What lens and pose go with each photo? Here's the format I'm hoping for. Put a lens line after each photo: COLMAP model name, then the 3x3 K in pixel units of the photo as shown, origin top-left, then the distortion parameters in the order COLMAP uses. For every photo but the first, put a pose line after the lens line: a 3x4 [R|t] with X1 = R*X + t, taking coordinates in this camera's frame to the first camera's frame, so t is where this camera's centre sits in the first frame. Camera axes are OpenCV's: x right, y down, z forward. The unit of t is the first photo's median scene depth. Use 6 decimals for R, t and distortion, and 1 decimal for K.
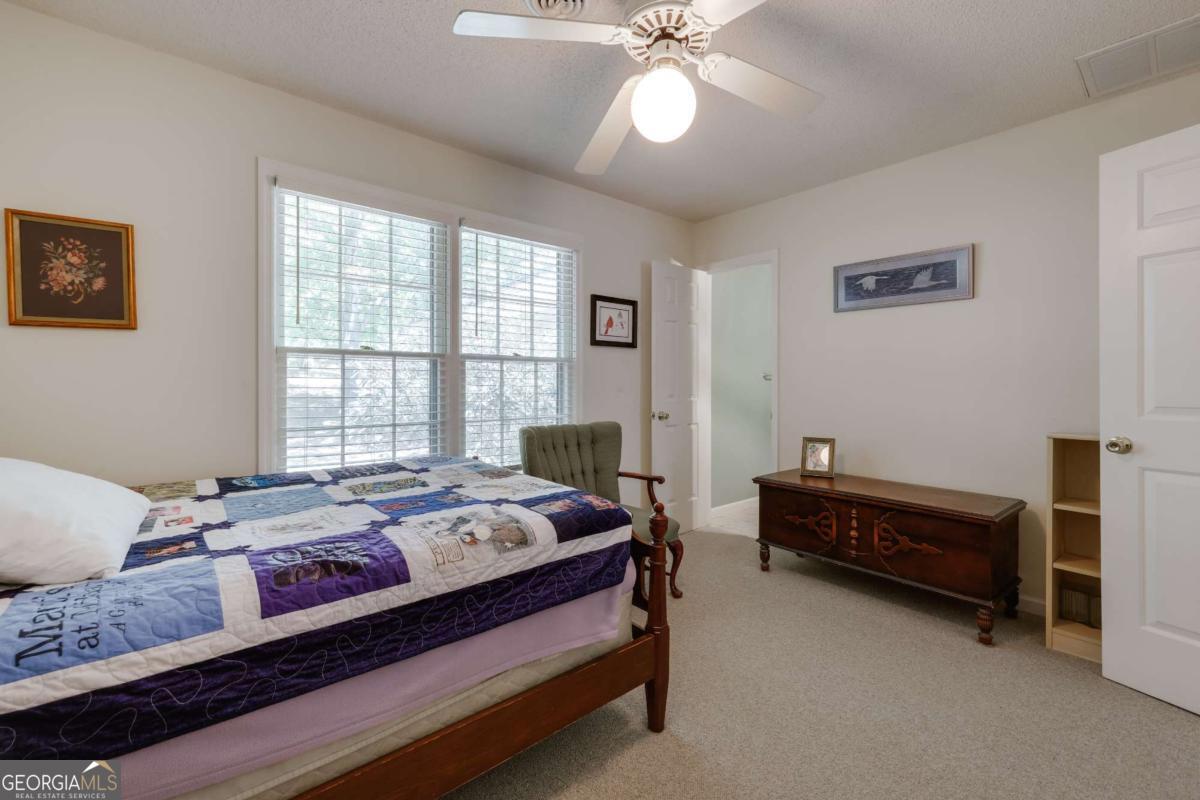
lens RADIAL K [[526.9, 0, 602.0], [0, 526.9, 381.6], [0, 0, 1]] dist [-0.000699, -0.000089]
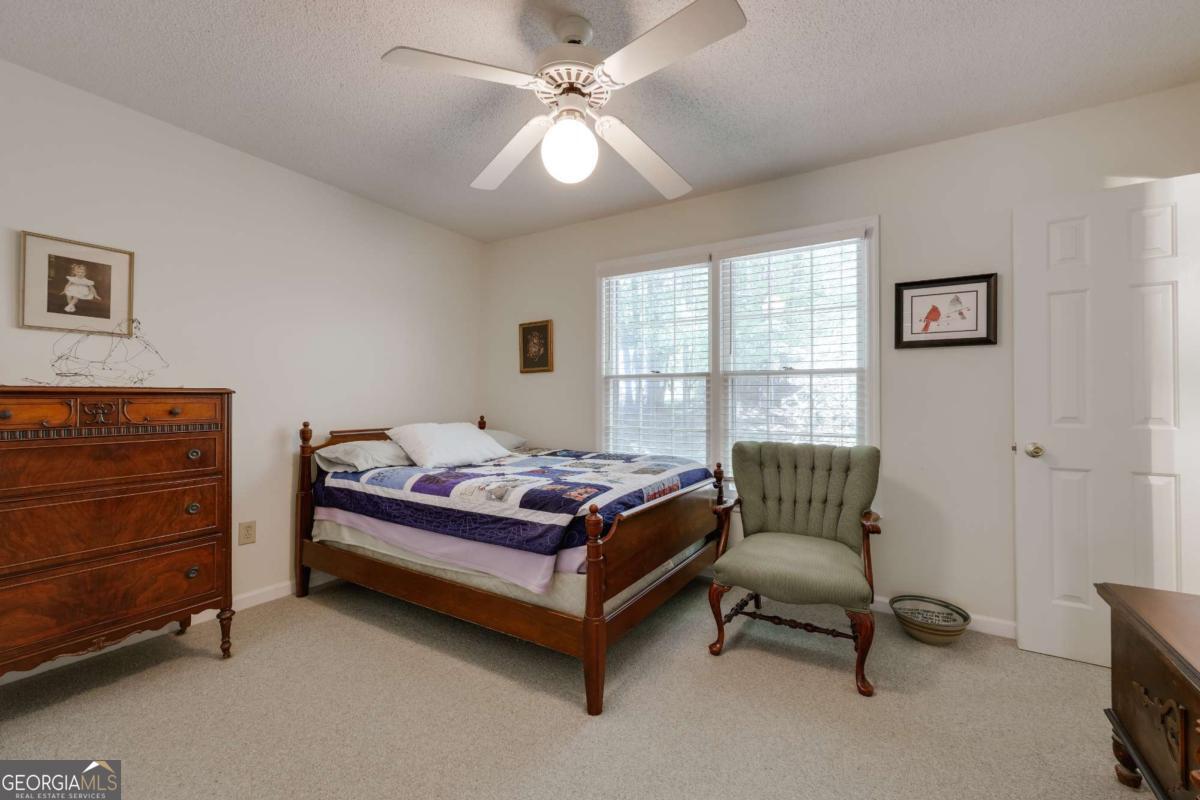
lens RADIAL K [[497.9, 0, 601.2], [0, 497.9, 395.1], [0, 0, 1]] dist [-0.000397, -0.000209]
pose [[0.269434, -0.010680, -0.962960, 0.634214], [-0.000953, 0.999935, -0.011357, 0.009193], [0.963018, 0.003978, 0.269407, 0.423452]]
